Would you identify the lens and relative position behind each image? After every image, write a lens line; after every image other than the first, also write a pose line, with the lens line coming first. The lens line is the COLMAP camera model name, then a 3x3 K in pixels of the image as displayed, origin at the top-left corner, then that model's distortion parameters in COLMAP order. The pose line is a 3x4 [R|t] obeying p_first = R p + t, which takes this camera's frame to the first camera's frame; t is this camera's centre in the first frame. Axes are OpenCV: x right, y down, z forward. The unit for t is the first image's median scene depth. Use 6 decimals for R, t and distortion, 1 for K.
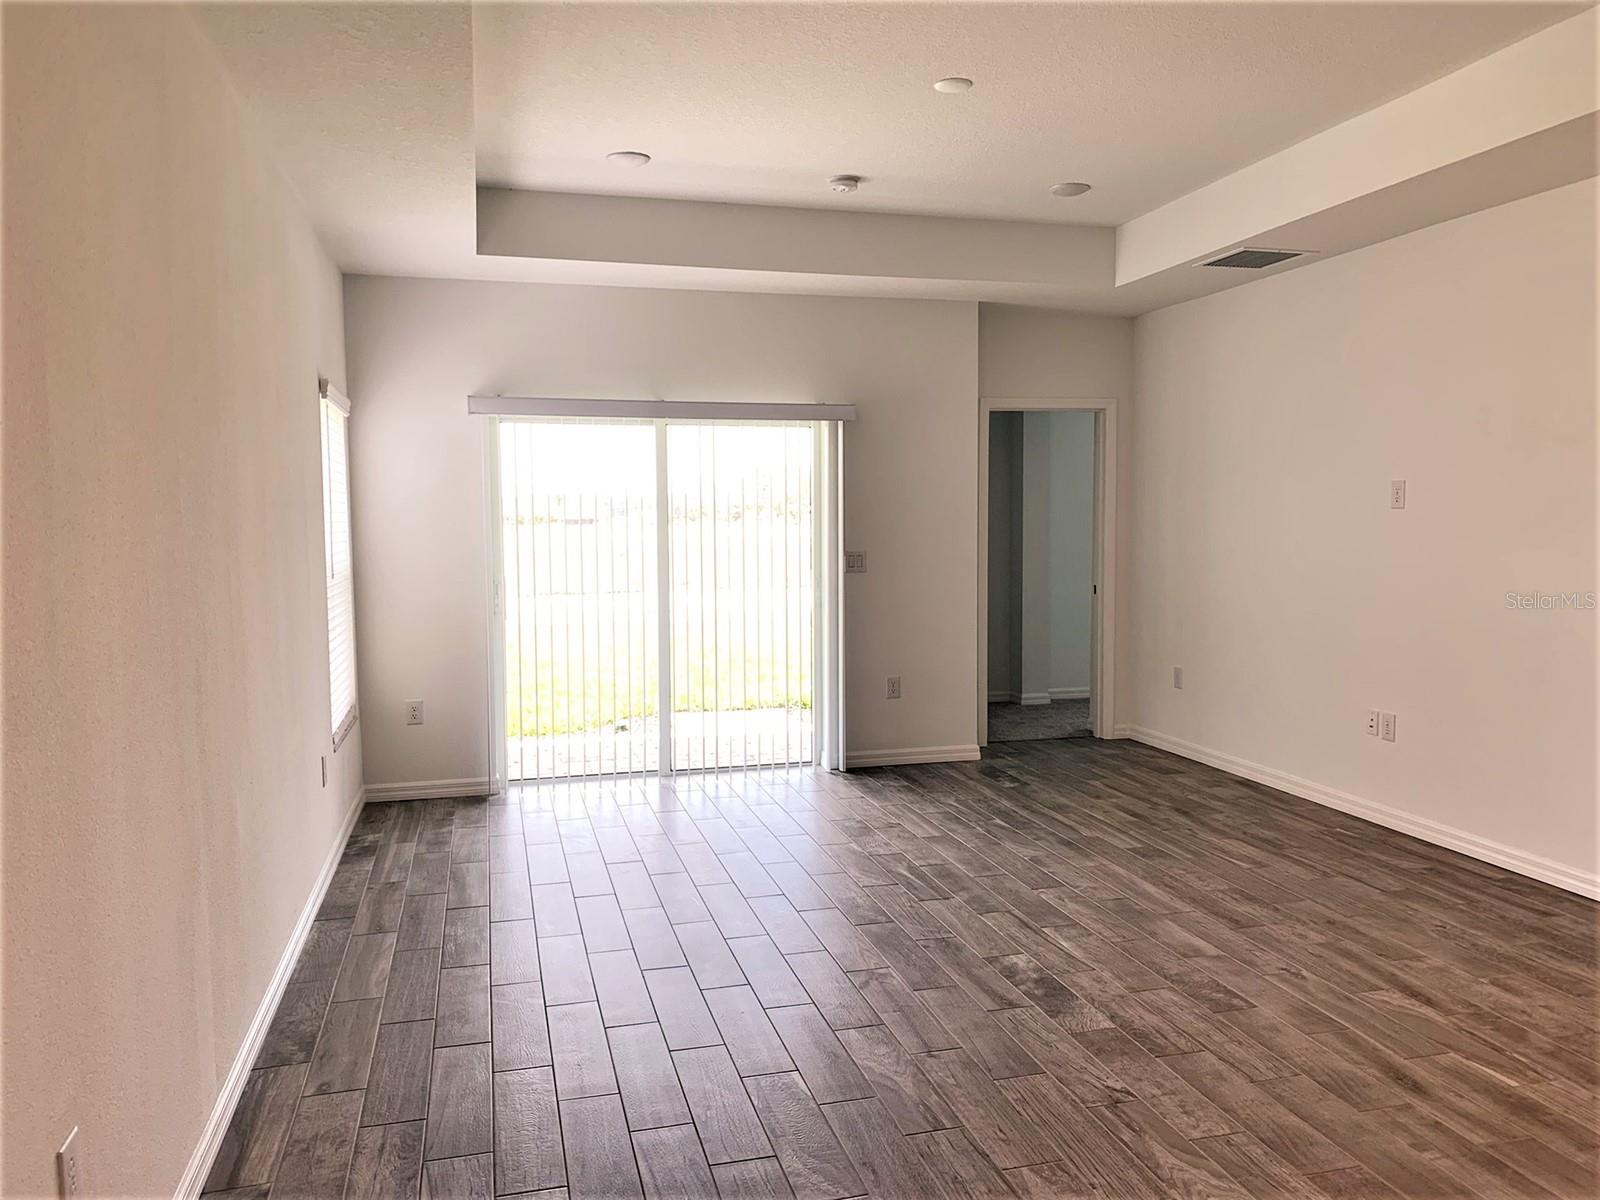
lens RADIAL K [[1224.7, 0, 813.0], [0, 1224.7, 591.7], [0, 0, 1]] dist [0.022259, -0.020245]
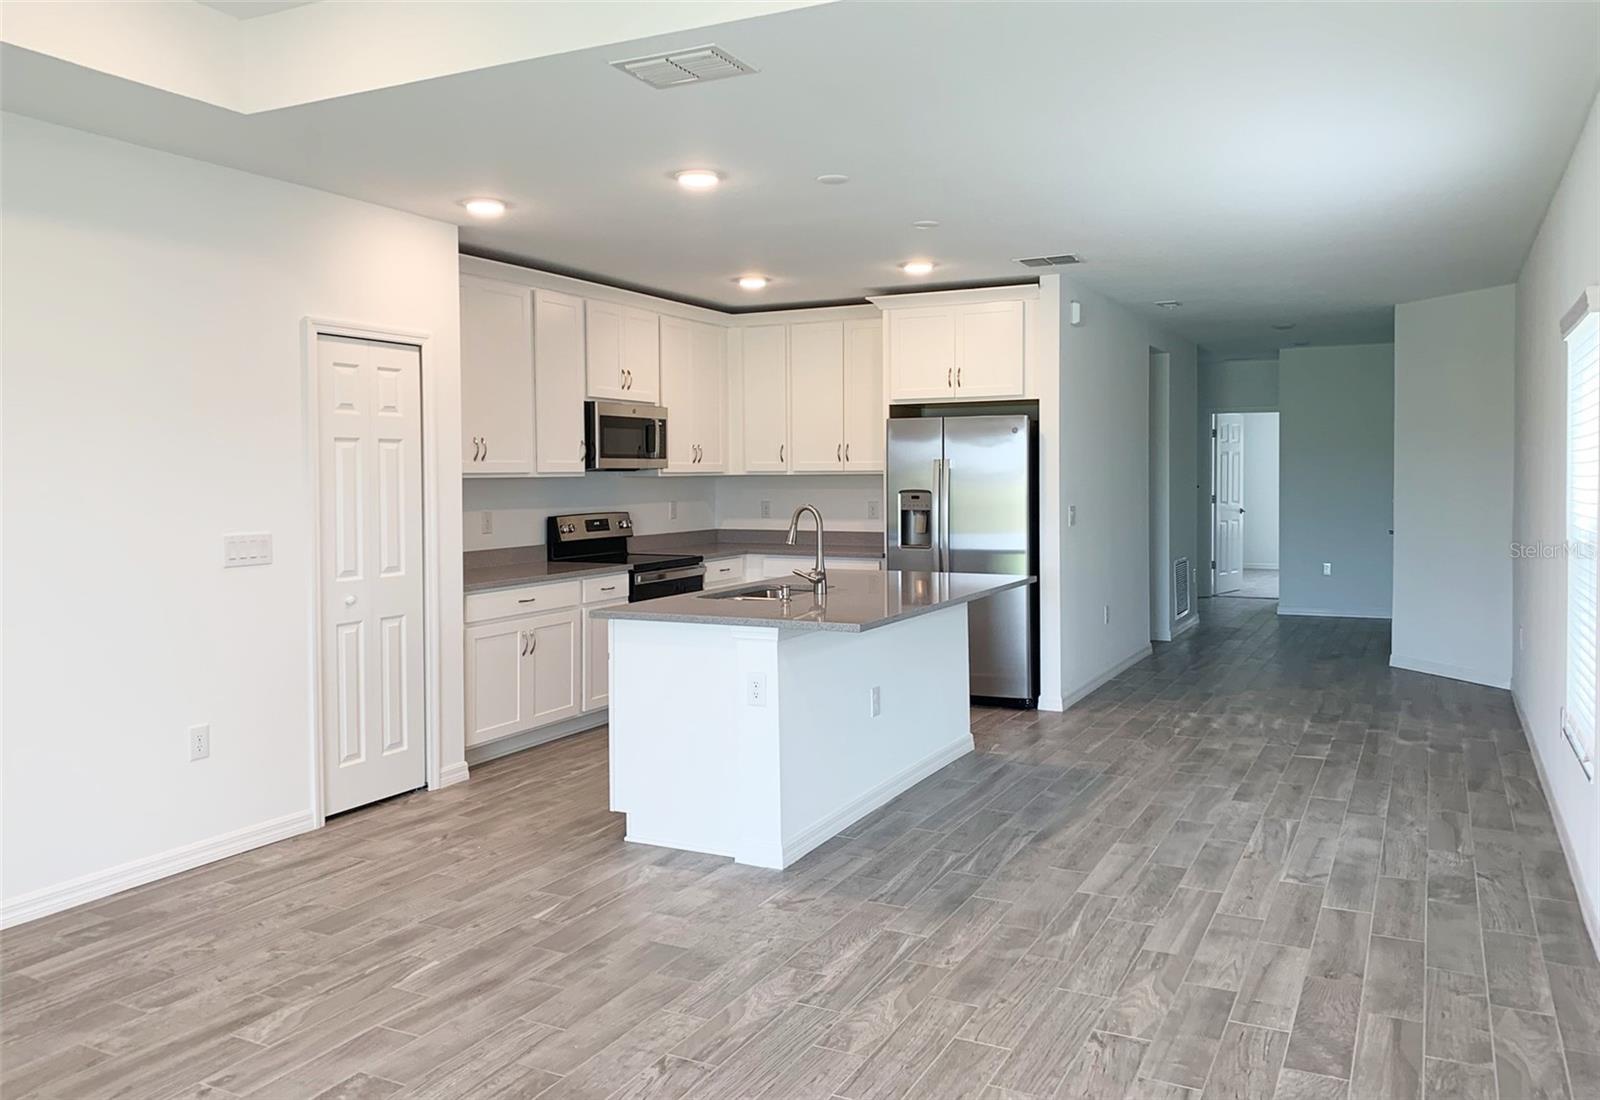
lens RADIAL K [[1205.7, 0, 813.1], [0, 1205.7, 493.4], [0, 0, 1]] dist [-0.003632, -0.013200]
pose [[-0.740434, 0.003459, 0.672120, -0.354692], [0.058565, 0.996515, 0.059389, -0.073070], [-0.669573, 0.083336, -0.738057, 1.156736]]
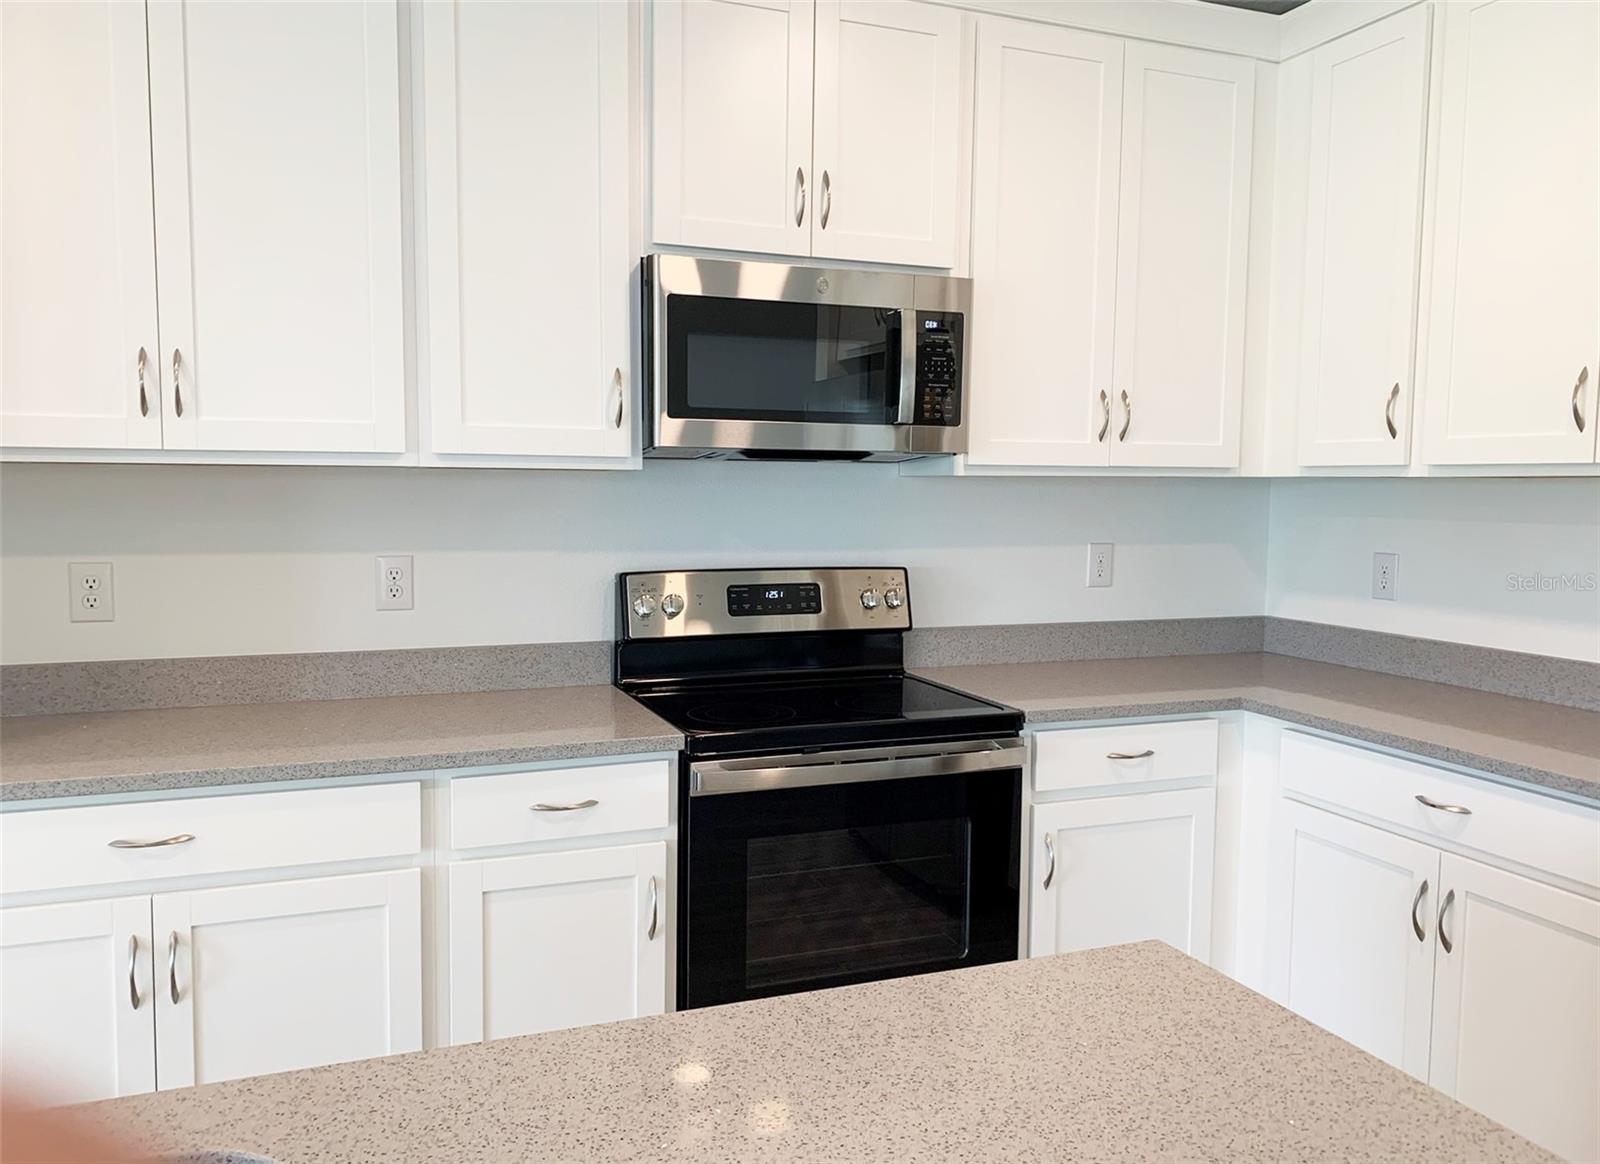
lens RADIAL K [[1250.0, 0, 791.9], [0, 1250.0, 574.1], [0, 0, 1]] dist [0.060210, -0.075323]
pose [[-0.104661, -0.064174, 0.992435, 0.381062], [0.056998, 0.995888, 0.070409, -0.002194], [-0.992873, 0.063936, -0.100573, 0.103171]]
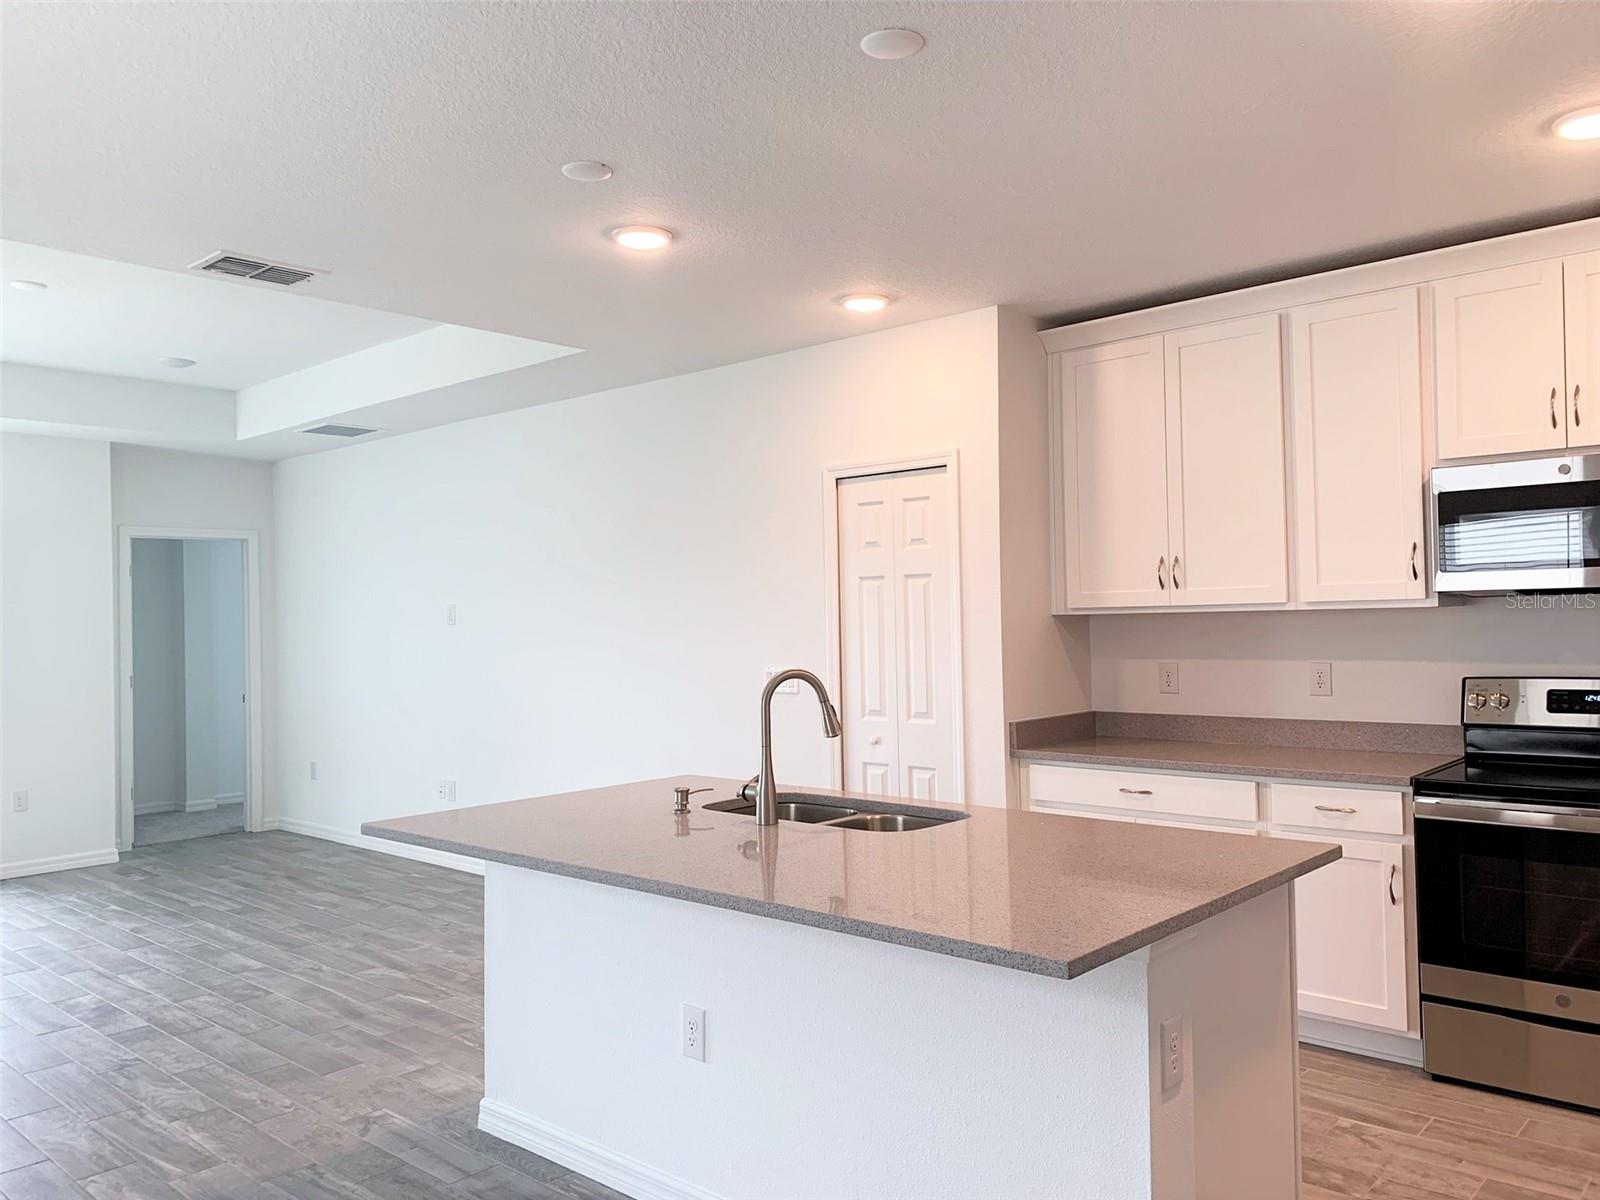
lens RADIAL K [[1224.7, 0, 810.4], [0, 1224.7, 597.3], [0, 0, 1]] dist [0.022259, -0.020245]
pose [[0.840165, -0.000231, 0.542331, 0.103551], [0.047511, 0.996186, -0.073180, 0.024113], [-0.540246, 0.087250, 0.836972, -0.425421]]
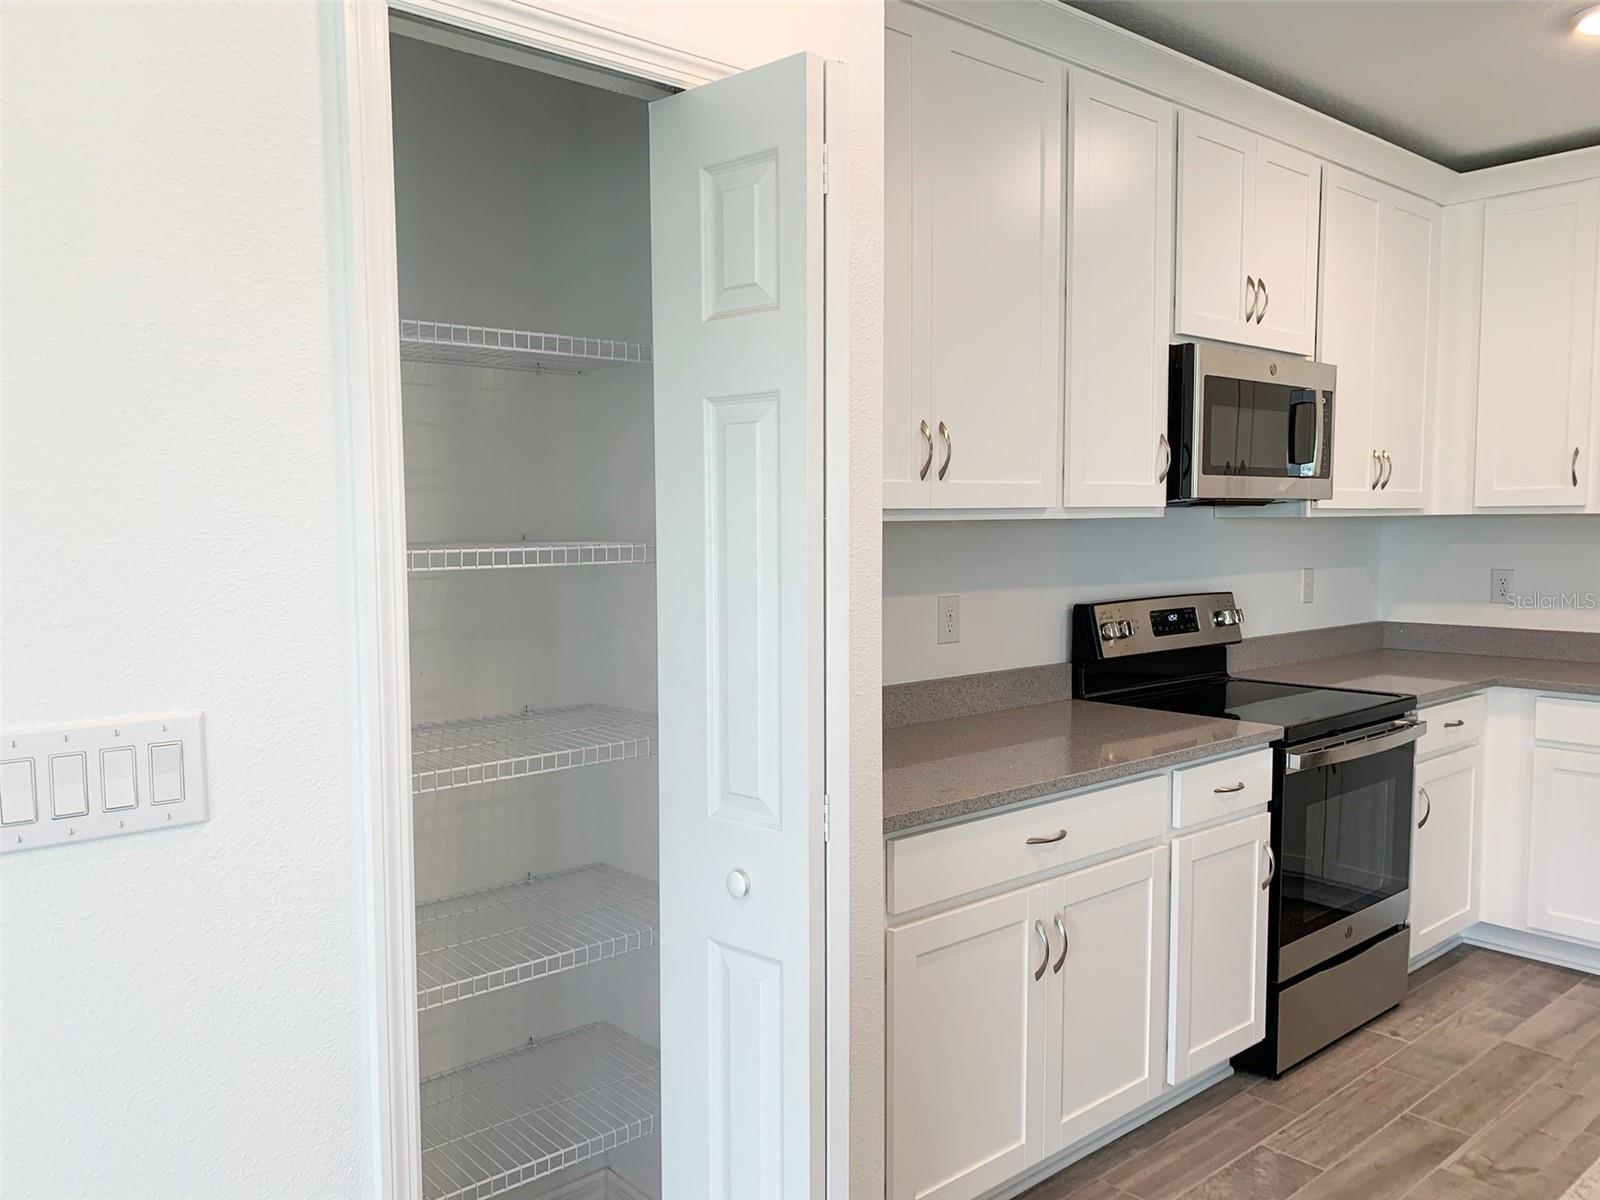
lens RADIAL K [[1224.7, 0, 776.5], [0, 1224.7, 622.1], [0, 0, 1]] dist [0.022259, -0.020245]
pose [[-0.422955, -0.061307, 0.904075, 0.433399], [0.071849, 0.992298, 0.100903, -0.044708], [-0.903298, 0.107635, -0.415292, 0.658841]]
